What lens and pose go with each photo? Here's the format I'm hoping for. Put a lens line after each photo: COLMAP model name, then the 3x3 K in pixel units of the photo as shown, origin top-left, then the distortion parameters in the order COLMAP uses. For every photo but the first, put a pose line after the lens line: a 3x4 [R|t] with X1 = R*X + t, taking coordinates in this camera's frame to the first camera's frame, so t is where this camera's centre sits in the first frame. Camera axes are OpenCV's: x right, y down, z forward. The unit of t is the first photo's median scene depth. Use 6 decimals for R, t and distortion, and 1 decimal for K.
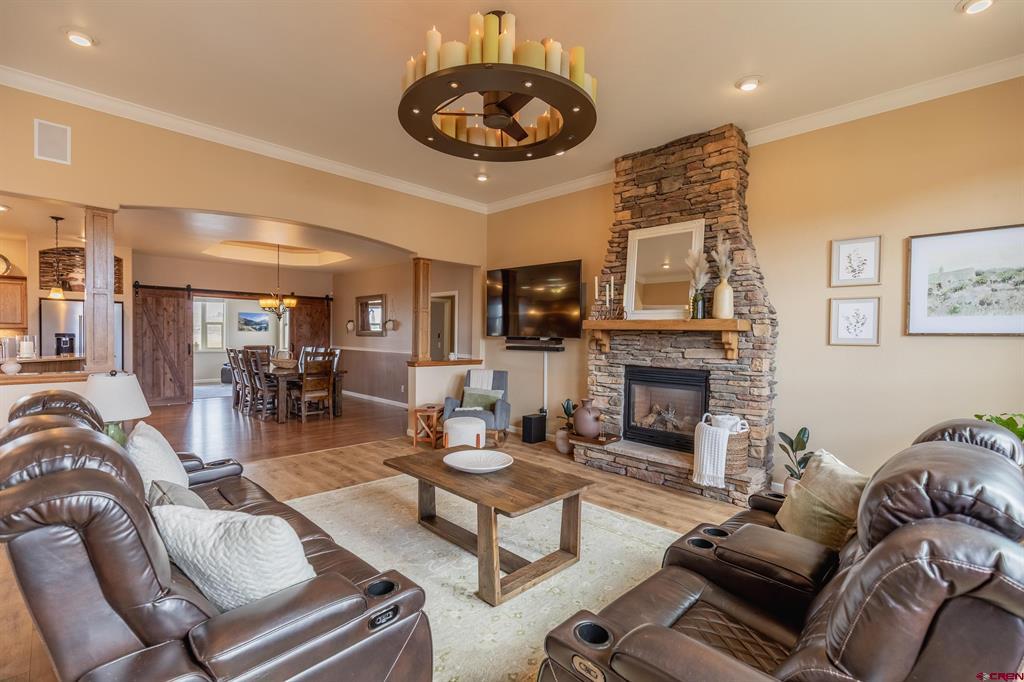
lens RADIAL K [[458.5, 0, 511.7], [0, 458.5, 347.1], [0, 0, 1]] dist [0.006787, -0.000474]
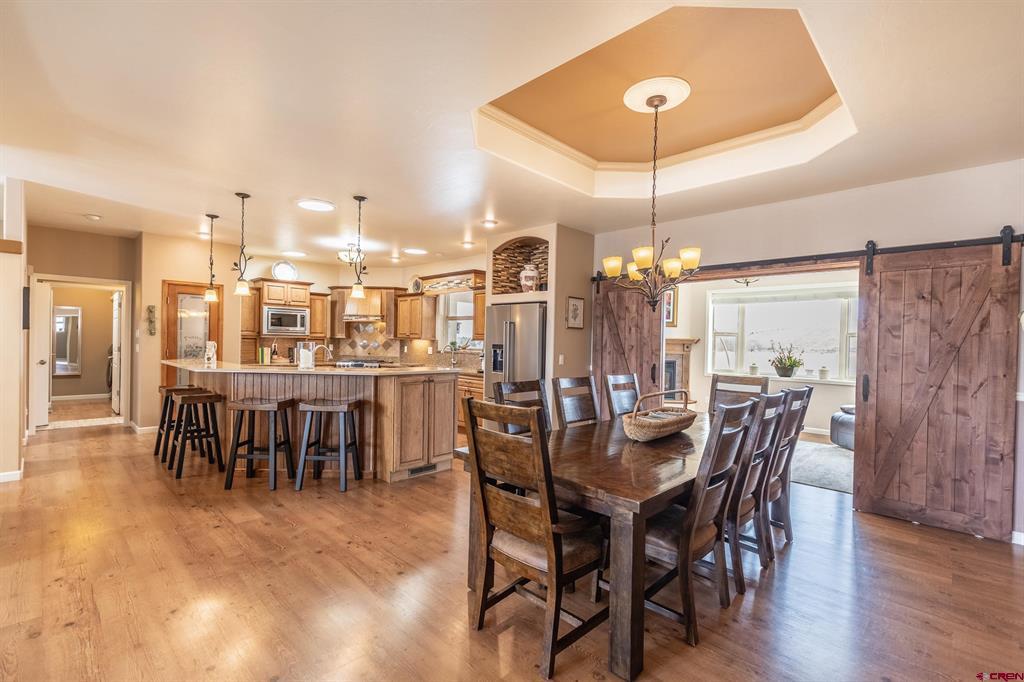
lens RADIAL K [[458.5, 0, 511.7], [0, 458.5, 347.1], [0, 0, 1]] dist [0.006787, -0.000474]
pose [[0.010851, -0.003283, -0.999936, -0.129481], [-0.048888, 0.998797, -0.003810, -0.020678], [0.998745, 0.048926, 0.010678, 0.917244]]
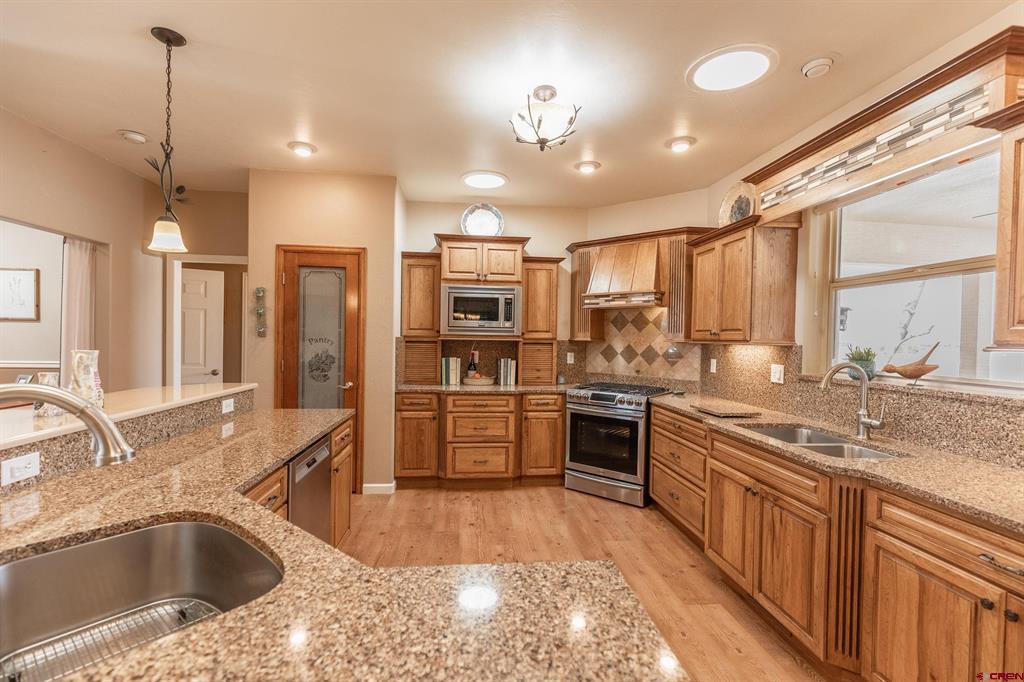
lens RADIAL K [[458.5, 0, 511.7], [0, 458.5, 347.1], [0, 0, 1]] dist [0.006787, -0.000474]
pose [[-0.629084, -0.012949, -0.777230, -0.731458], [-0.050604, 0.998423, 0.024324, -0.028452], [0.775689, 0.054633, -0.628747, 0.812499]]
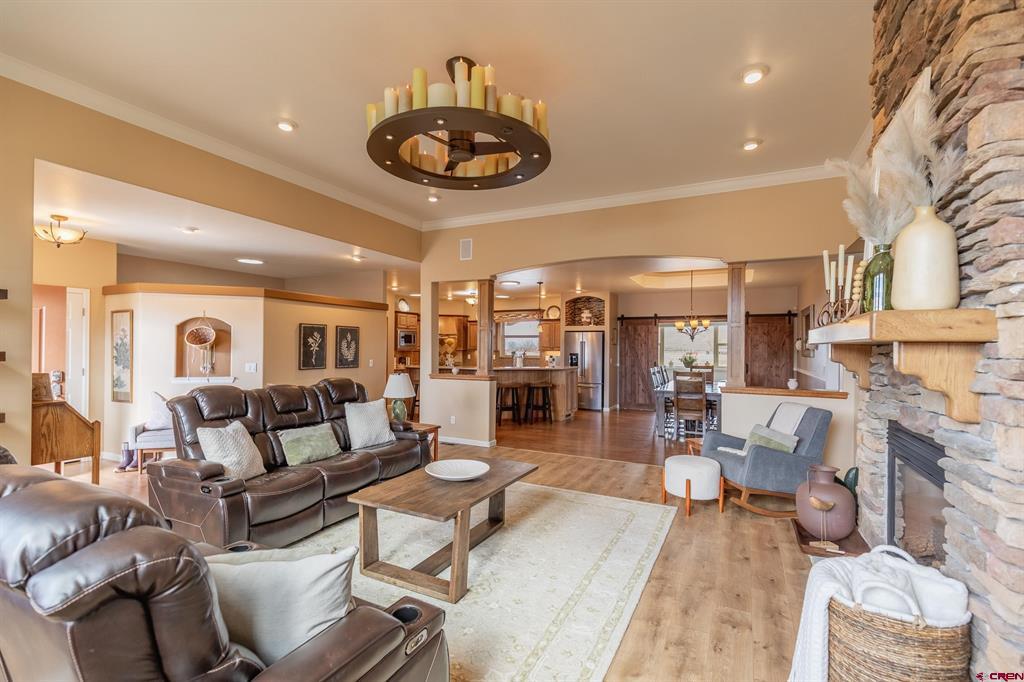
lens RADIAL K [[458.5, 0, 511.7], [0, 458.5, 347.1], [0, 0, 1]] dist [0.006787, -0.000474]
pose [[0.310650, -0.014014, -0.950421, 0.381207], [-0.029452, 0.999269, -0.024361, -0.006506], [0.950068, 0.035560, 0.310010, 0.295287]]
